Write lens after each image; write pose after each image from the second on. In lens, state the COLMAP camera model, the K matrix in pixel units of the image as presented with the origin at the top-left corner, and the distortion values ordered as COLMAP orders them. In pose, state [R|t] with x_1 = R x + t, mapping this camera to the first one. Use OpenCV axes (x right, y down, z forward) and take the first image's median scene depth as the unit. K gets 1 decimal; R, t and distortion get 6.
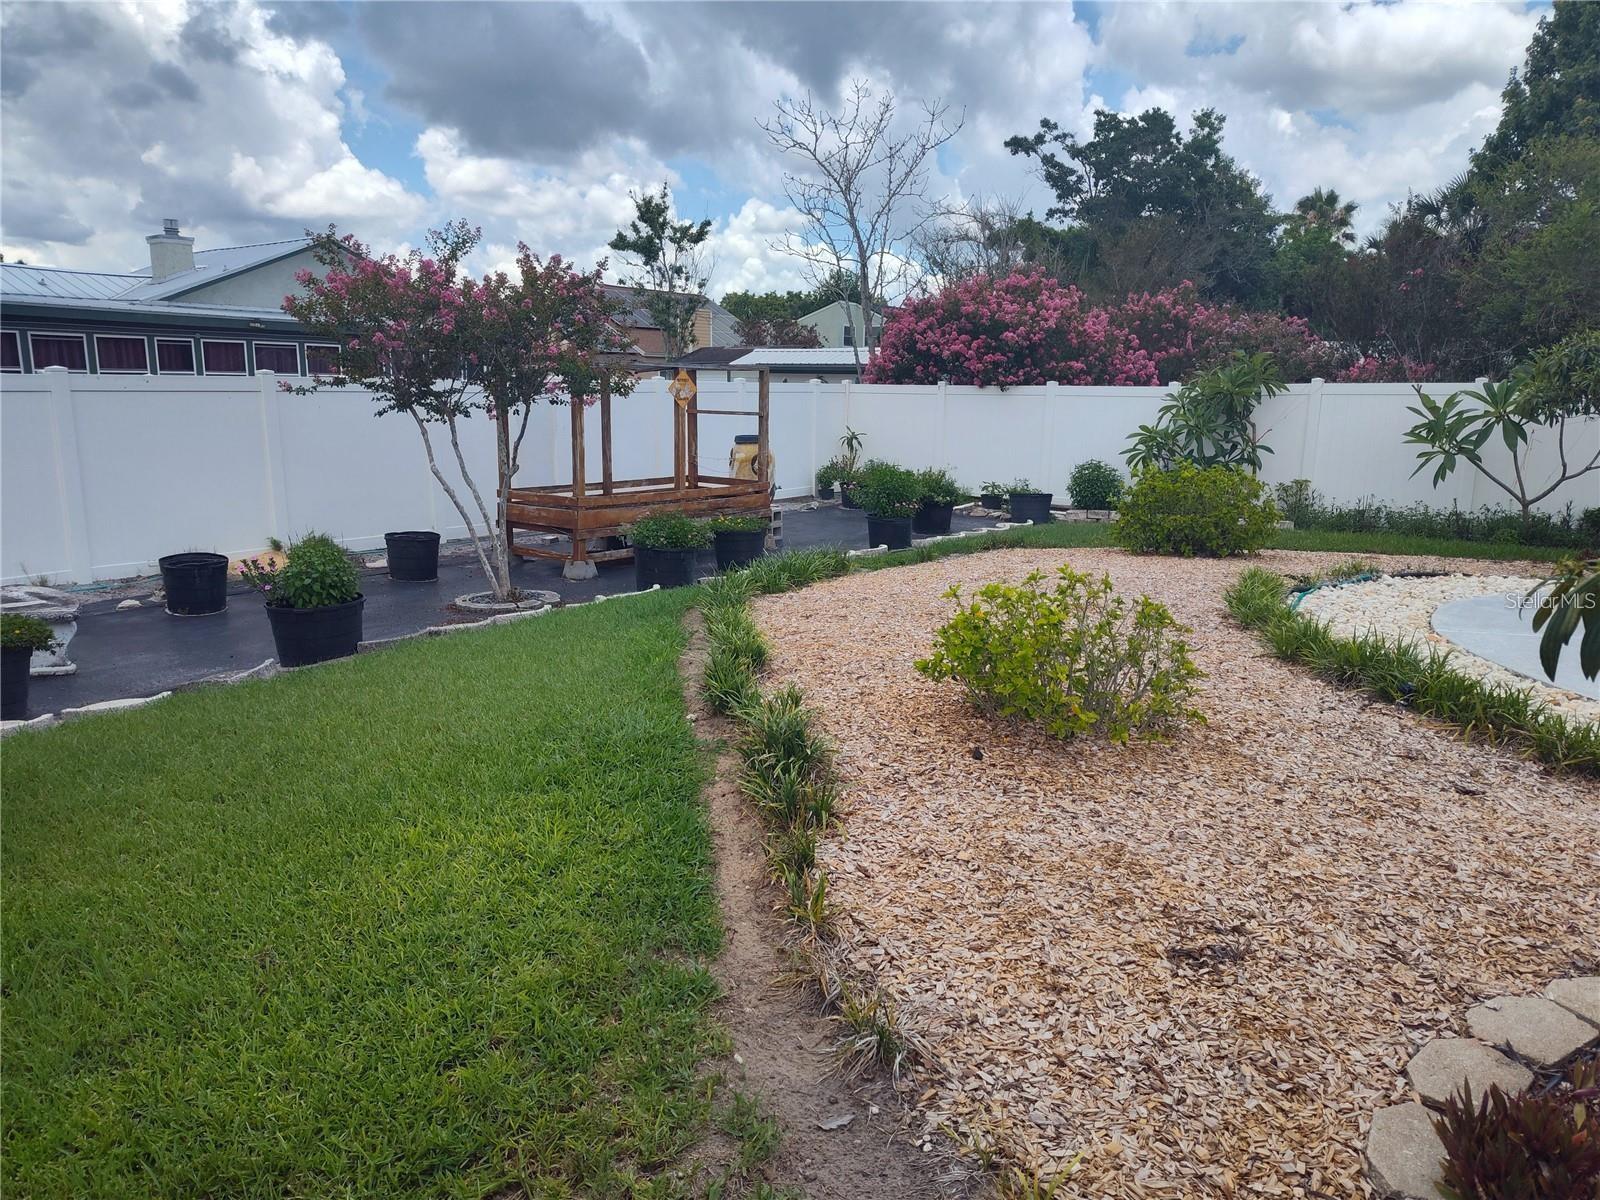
lens RADIAL K [[1131.2, 0, 791.8], [0, 1131.2, 604.9], [0, 0, 1]] dist [0.047477, 0.001056]
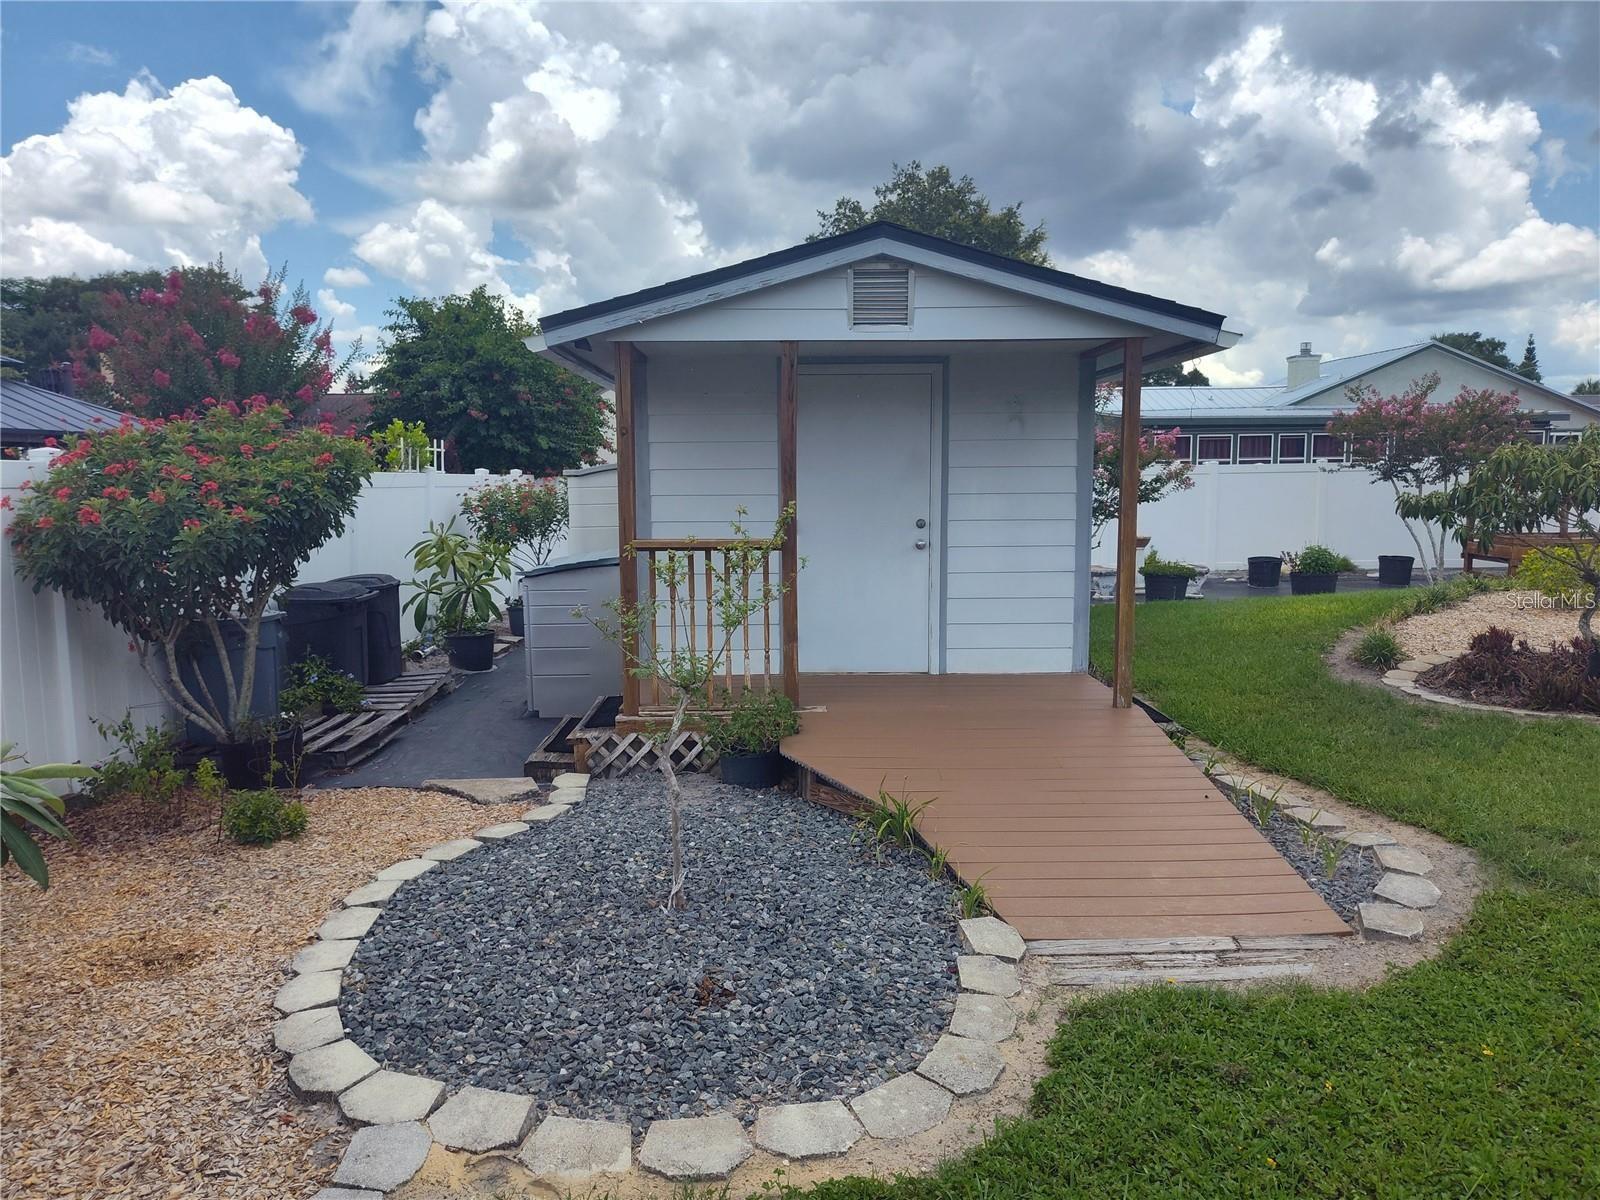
lens RADIAL K [[1131.2, 0, 791.8], [0, 1131.2, 604.9], [0, 0, 1]] dist [0.047477, 0.001056]
pose [[0.617859, 0.083914, -0.781798, 0.470294], [-0.138082, 0.990417, -0.002822, 0.145523], [0.774069, 0.109696, 0.623525, -0.765542]]
